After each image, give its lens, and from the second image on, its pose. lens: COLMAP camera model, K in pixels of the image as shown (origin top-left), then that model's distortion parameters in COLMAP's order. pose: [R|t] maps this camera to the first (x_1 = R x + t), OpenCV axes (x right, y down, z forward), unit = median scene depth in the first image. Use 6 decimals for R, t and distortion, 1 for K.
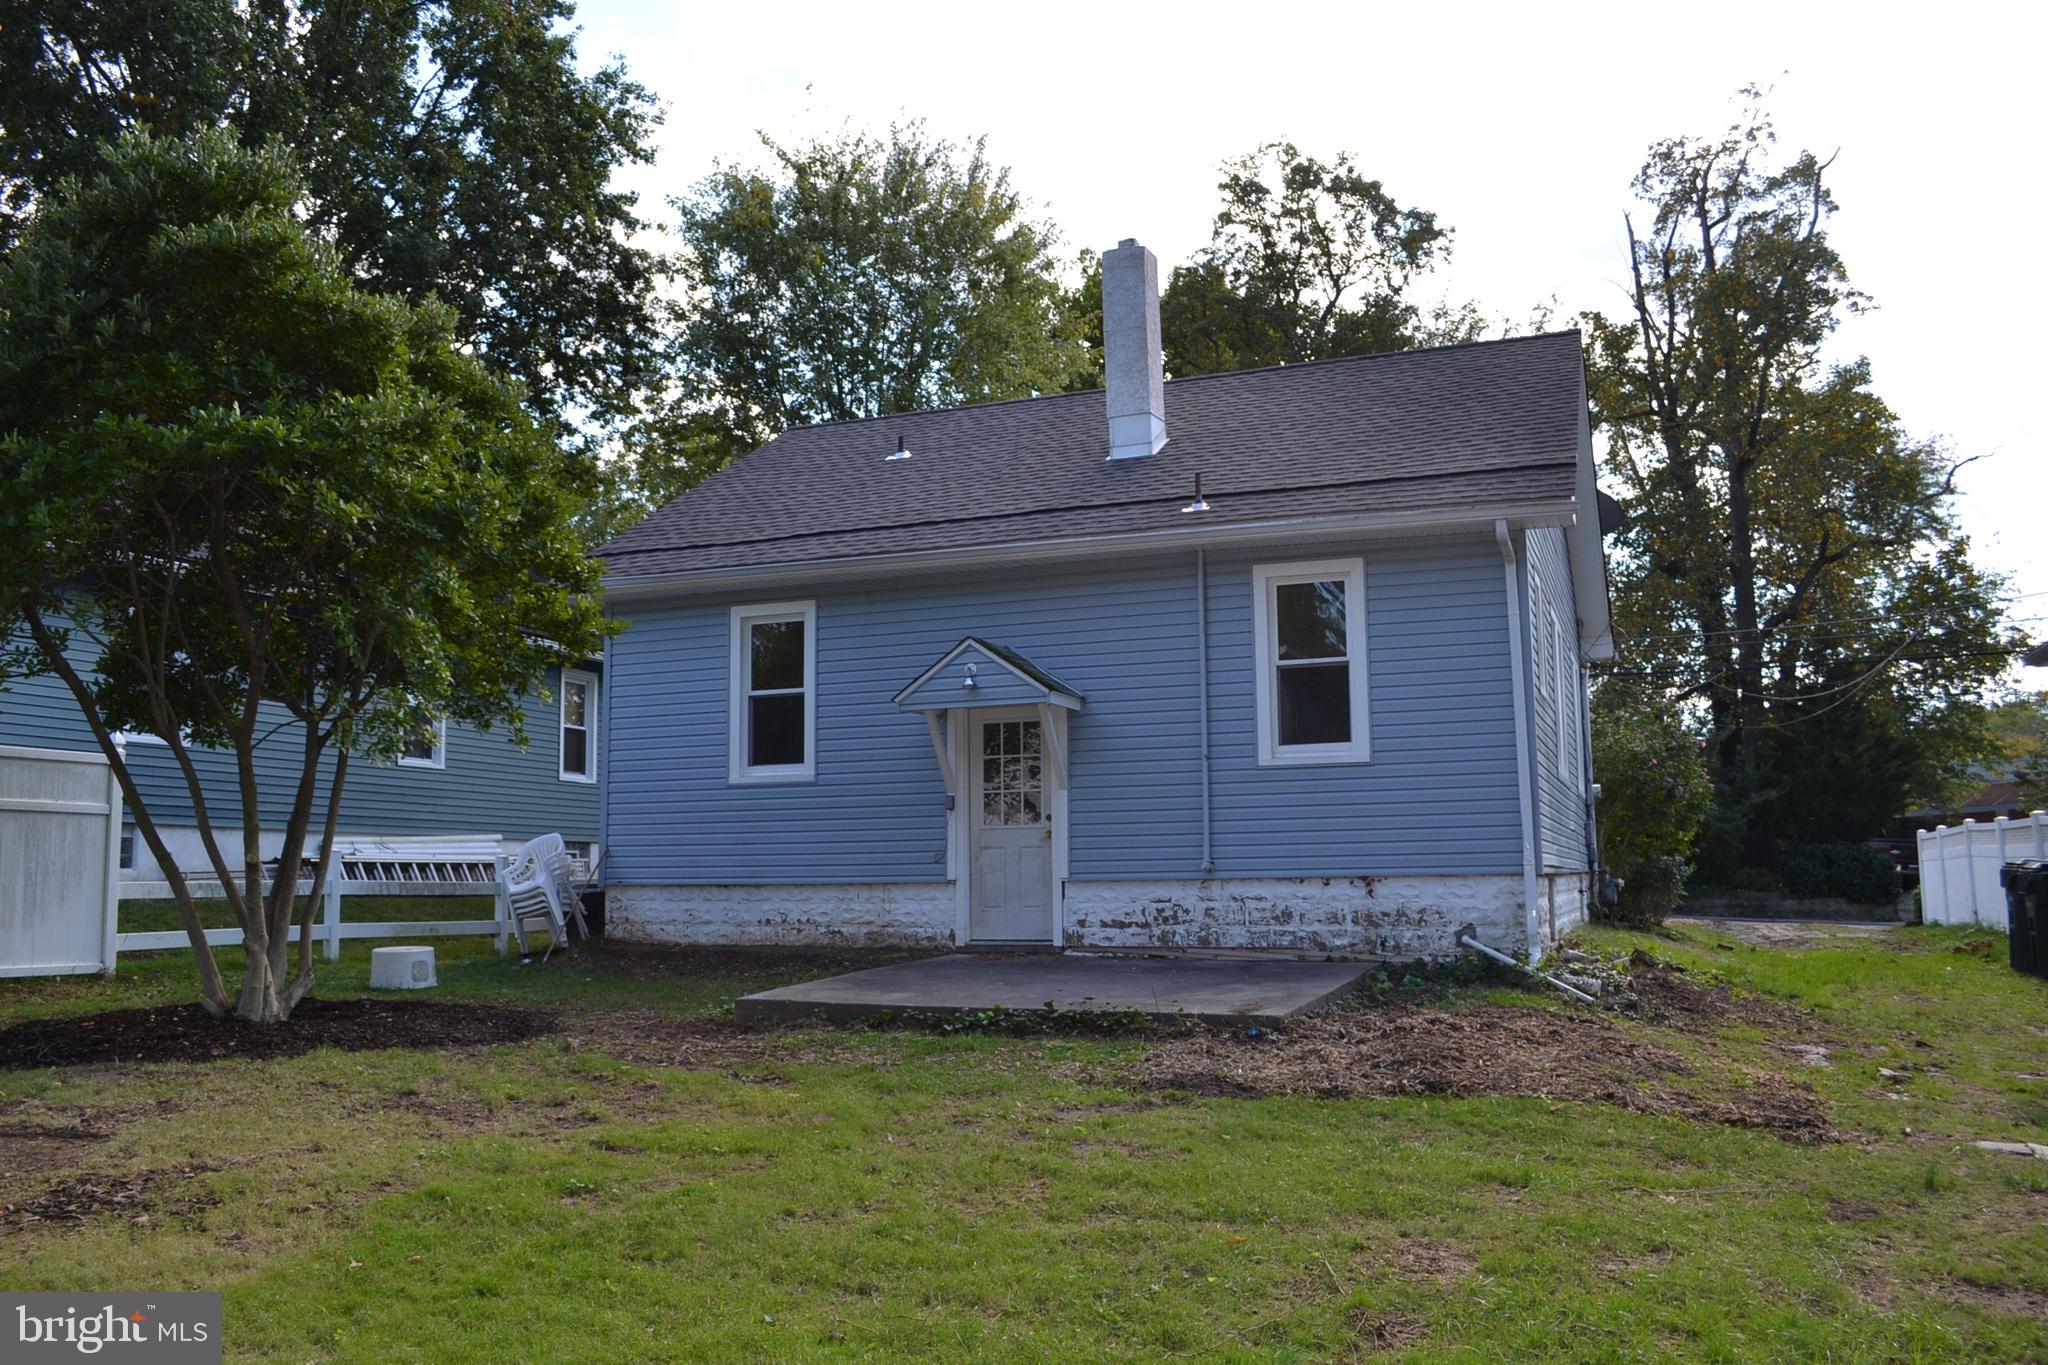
lens RADIAL K [[1635.8, 0, 1025.1], [0, 1635.8, 686.4], [0, 0, 1]] dist [-0.082118, 0.006654]
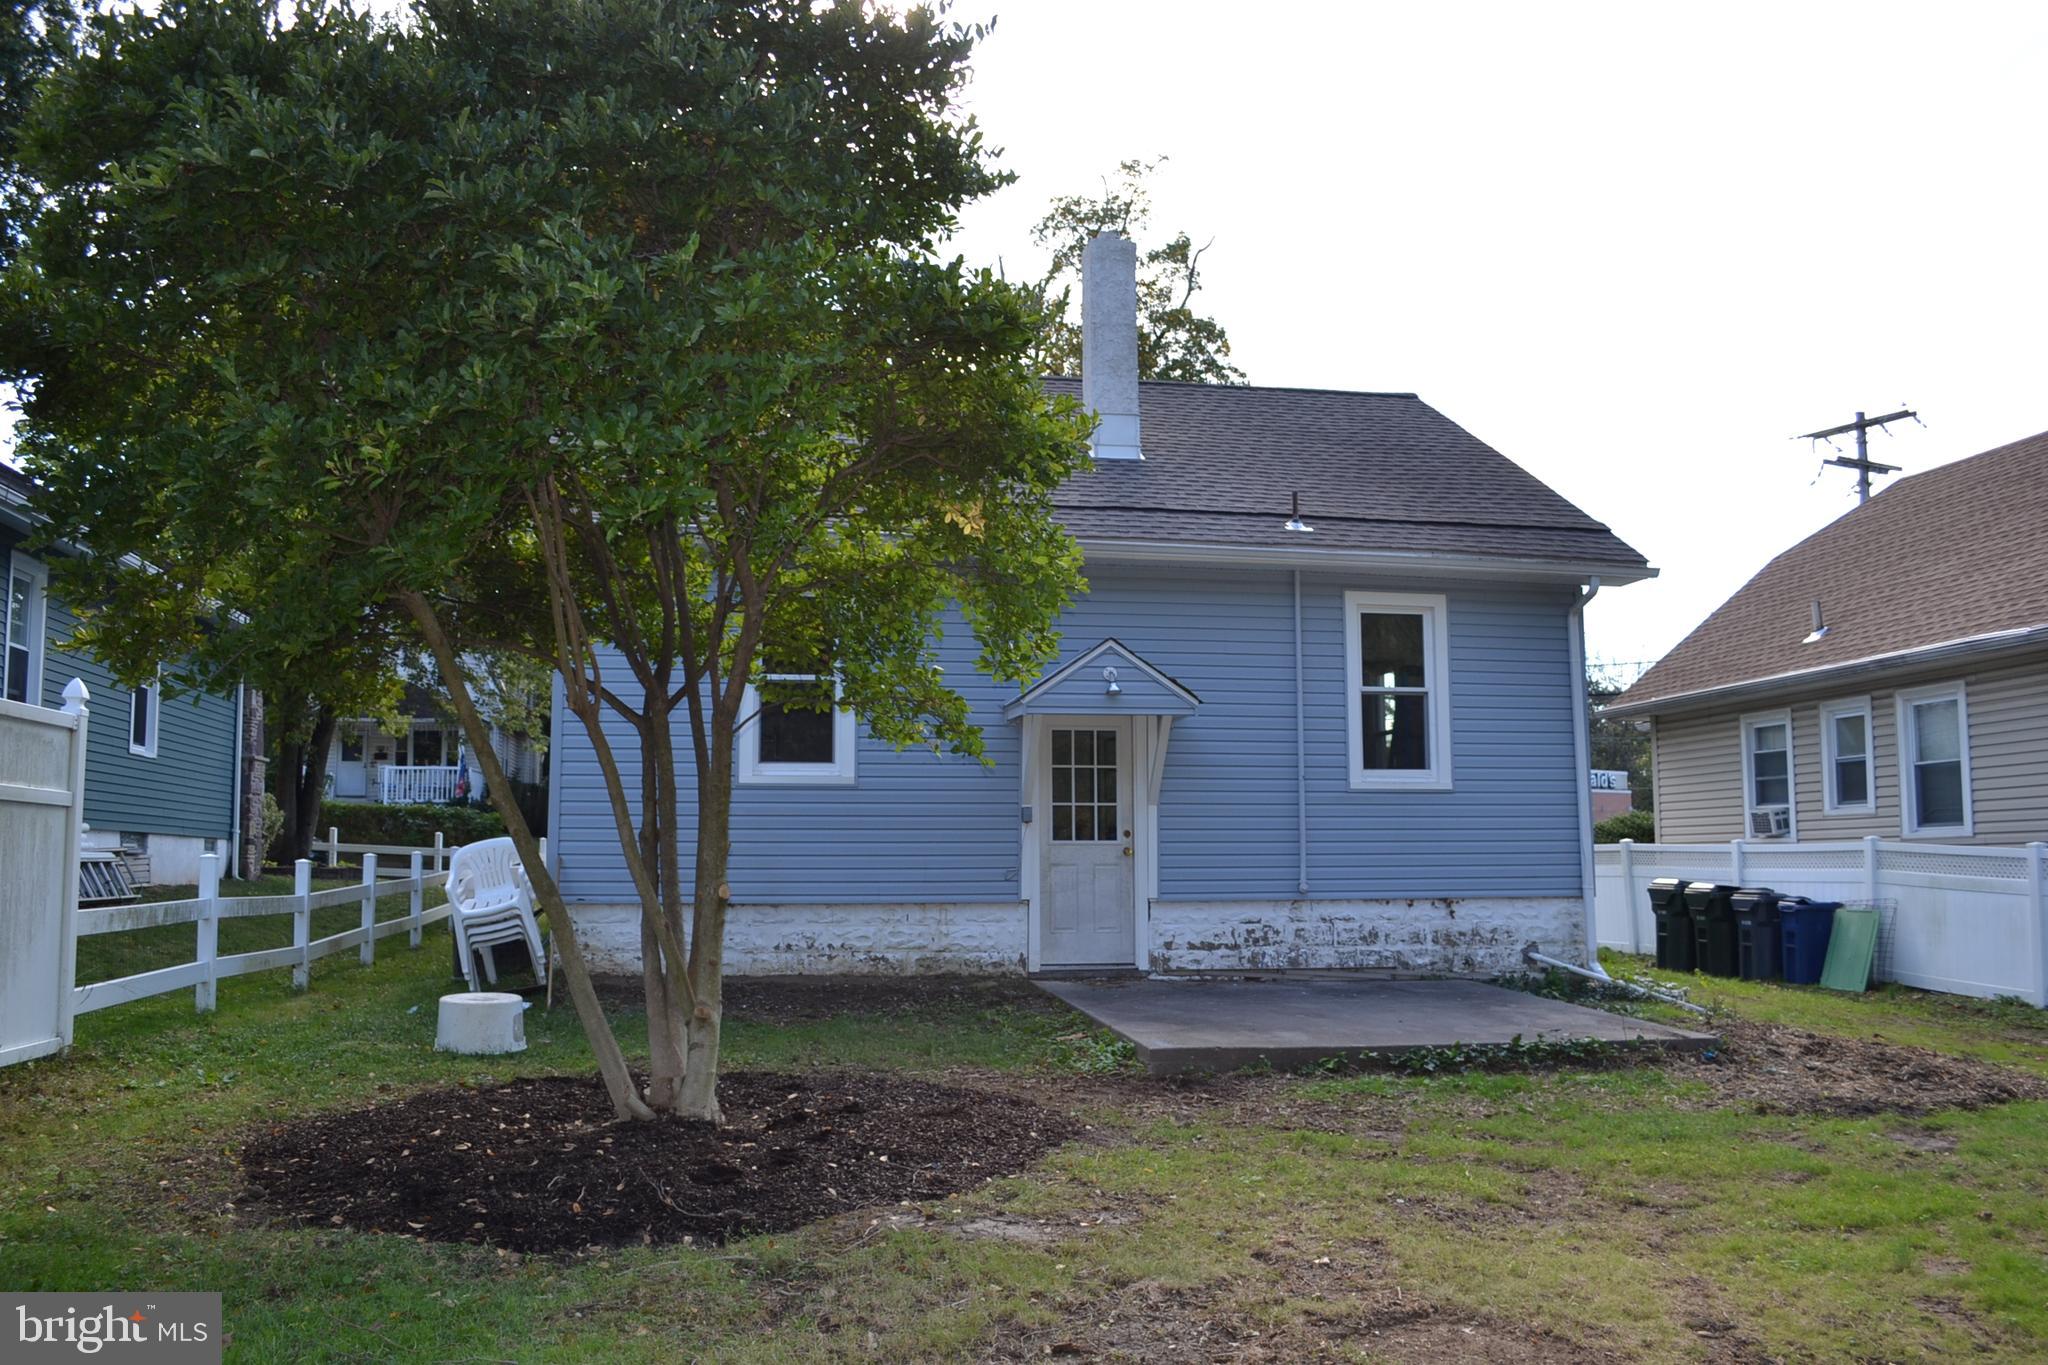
lens RADIAL K [[1635.8, 0, 1025.5], [0, 1635.8, 680.3], [0, 0, 1]] dist [-0.082118, 0.006654]
pose [[0.853784, 0.068315, 0.516125, -0.550403], [-0.069598, 0.997432, -0.016890, 0.012375], [-0.515954, -0.021501, 0.856346, 0.233331]]
